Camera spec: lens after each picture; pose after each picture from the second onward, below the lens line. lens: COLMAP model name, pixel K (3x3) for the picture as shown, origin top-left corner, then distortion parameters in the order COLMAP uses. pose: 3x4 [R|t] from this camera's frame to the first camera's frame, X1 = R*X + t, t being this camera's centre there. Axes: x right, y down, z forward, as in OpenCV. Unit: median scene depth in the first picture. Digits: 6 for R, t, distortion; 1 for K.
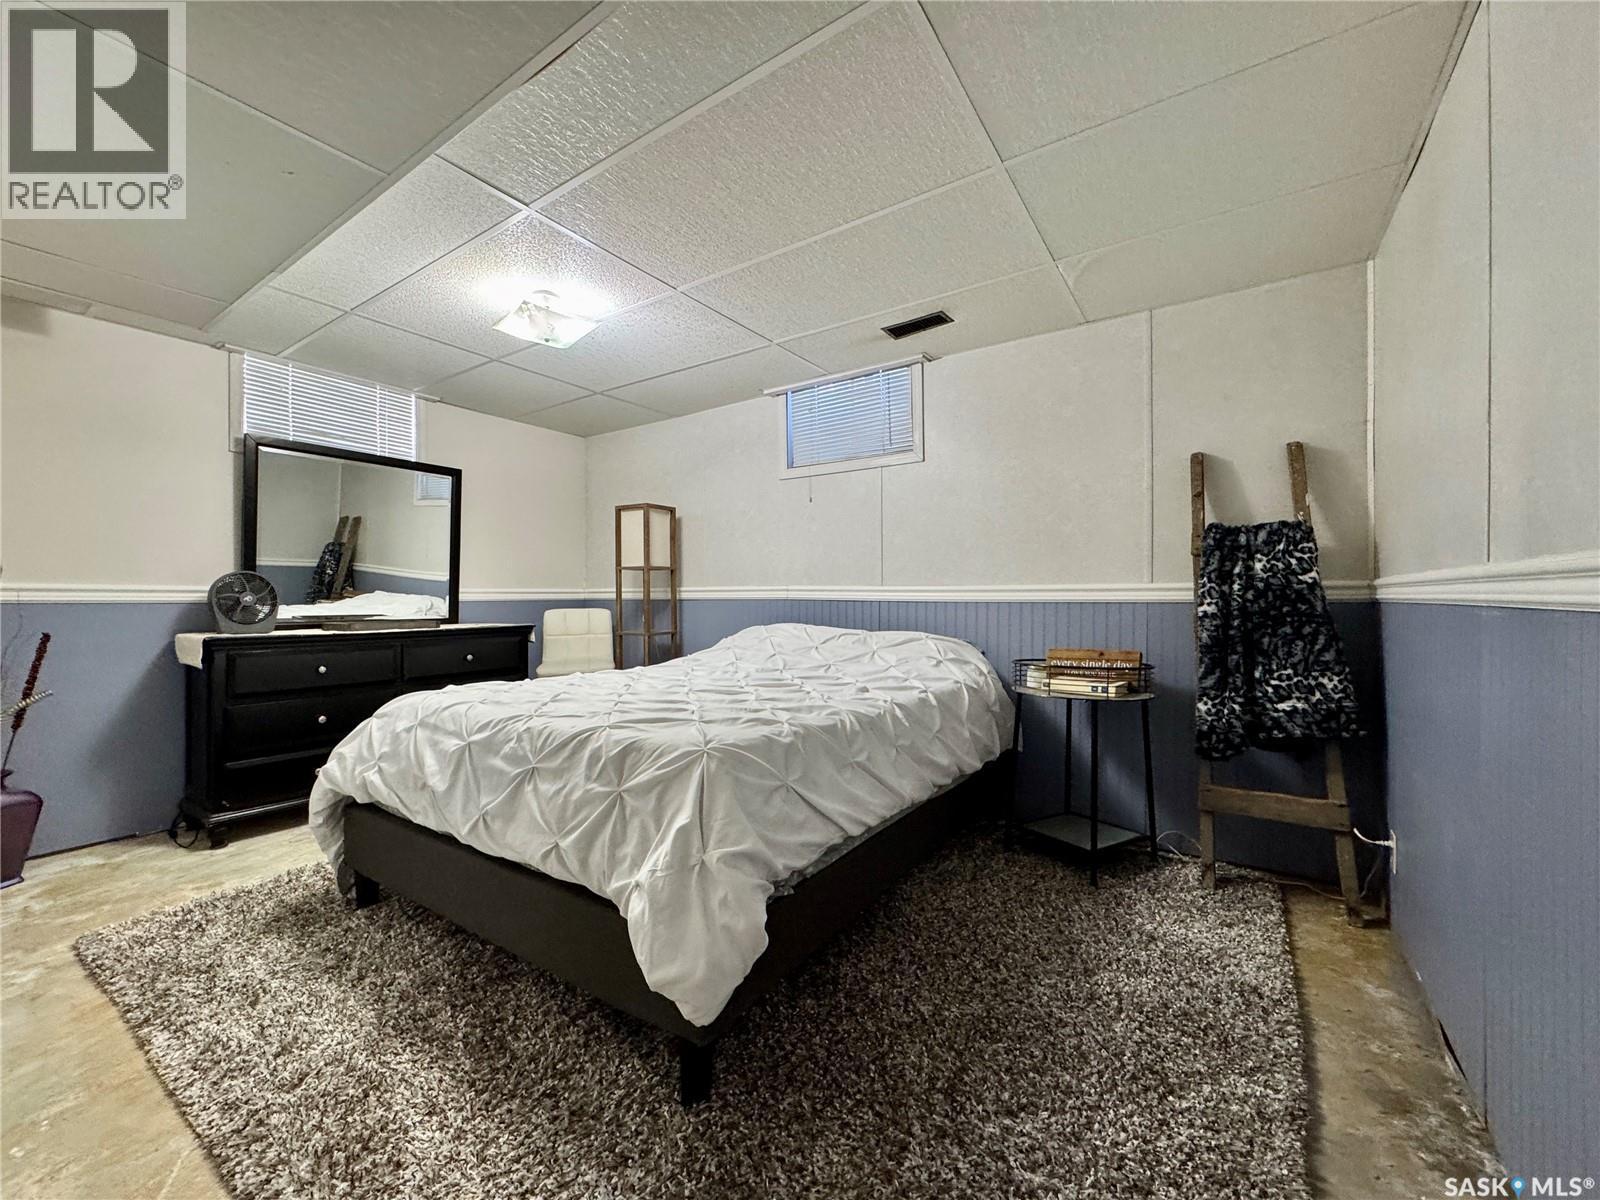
lens RADIAL K [[634.7, 0, 800.0], [0, 634.7, 600.0], [0, 0, 1]] dist [0.000132, 0.000011]
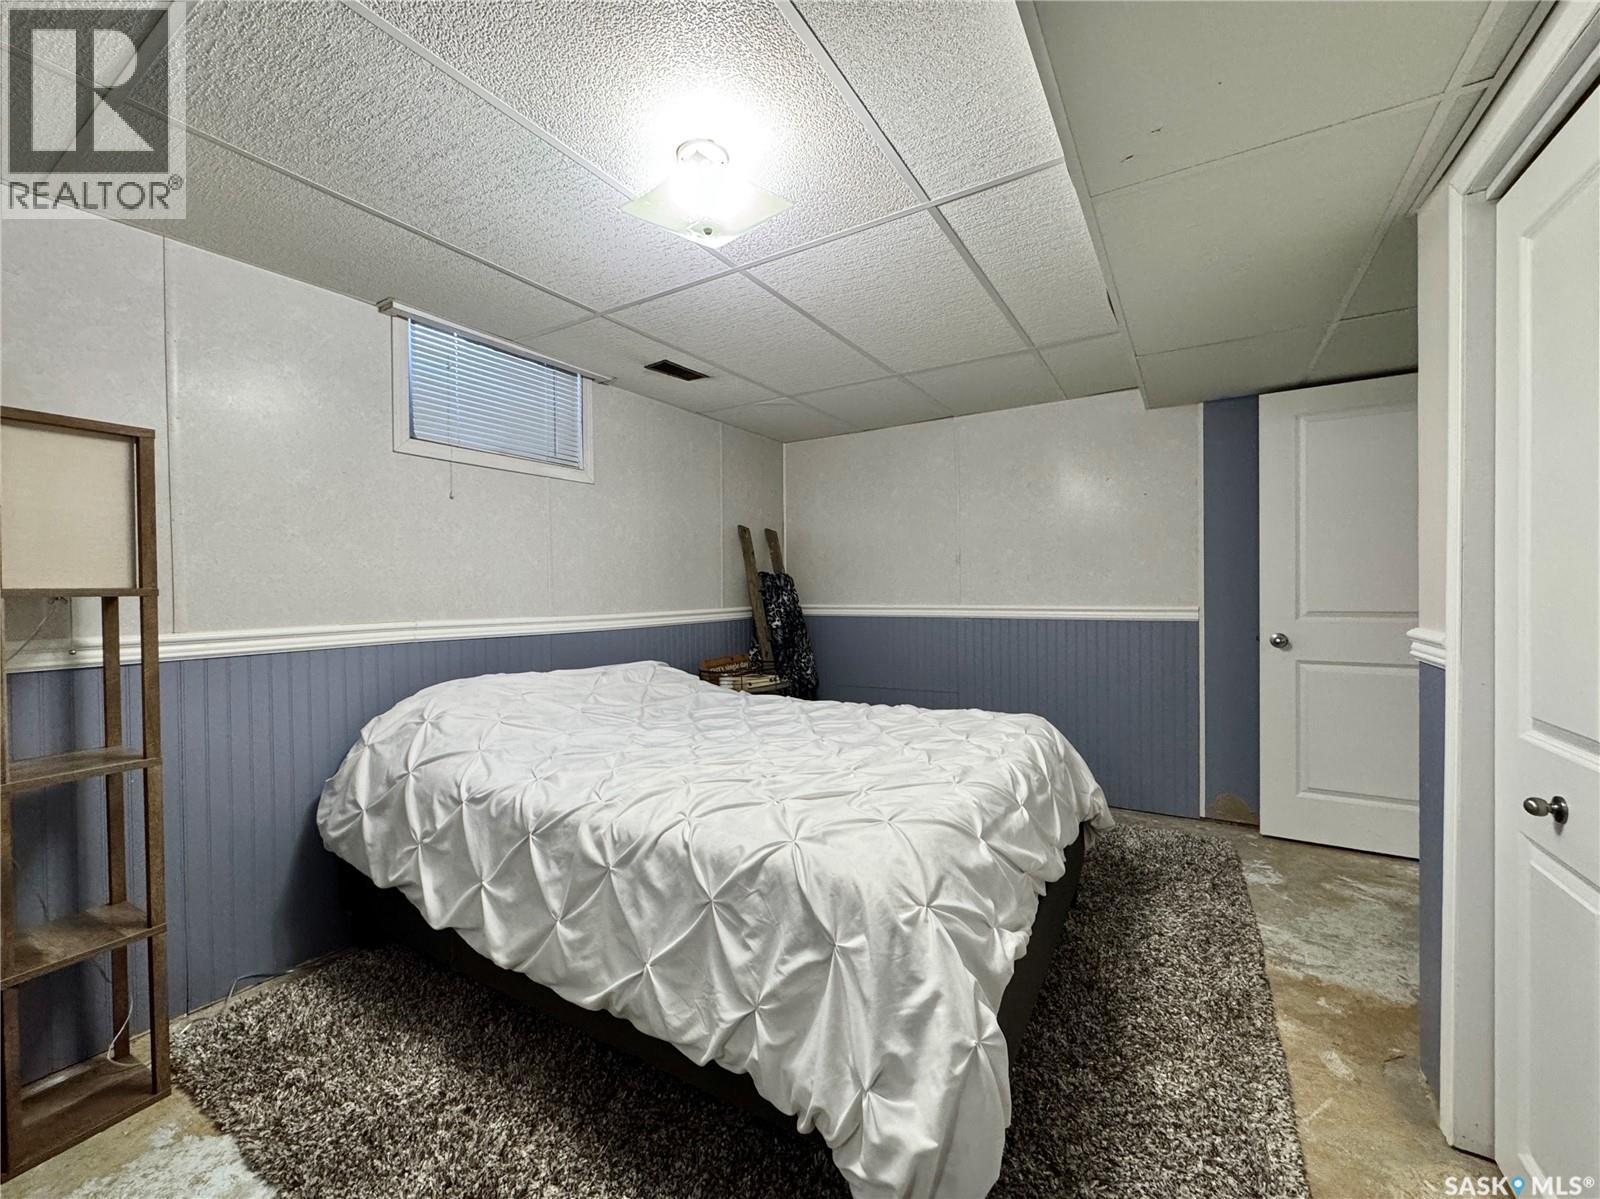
lens RADIAL K [[639.2, 0, 800.0], [0, 639.2, 599.5], [0, 0, 1]] dist [-0.001447, -0.000618]
pose [[-0.058556, -0.023883, 0.997998, -0.734751], [0.022172, 0.999436, 0.025219, -0.057039], [-0.998038, 0.023605, -0.057994, 0.697206]]
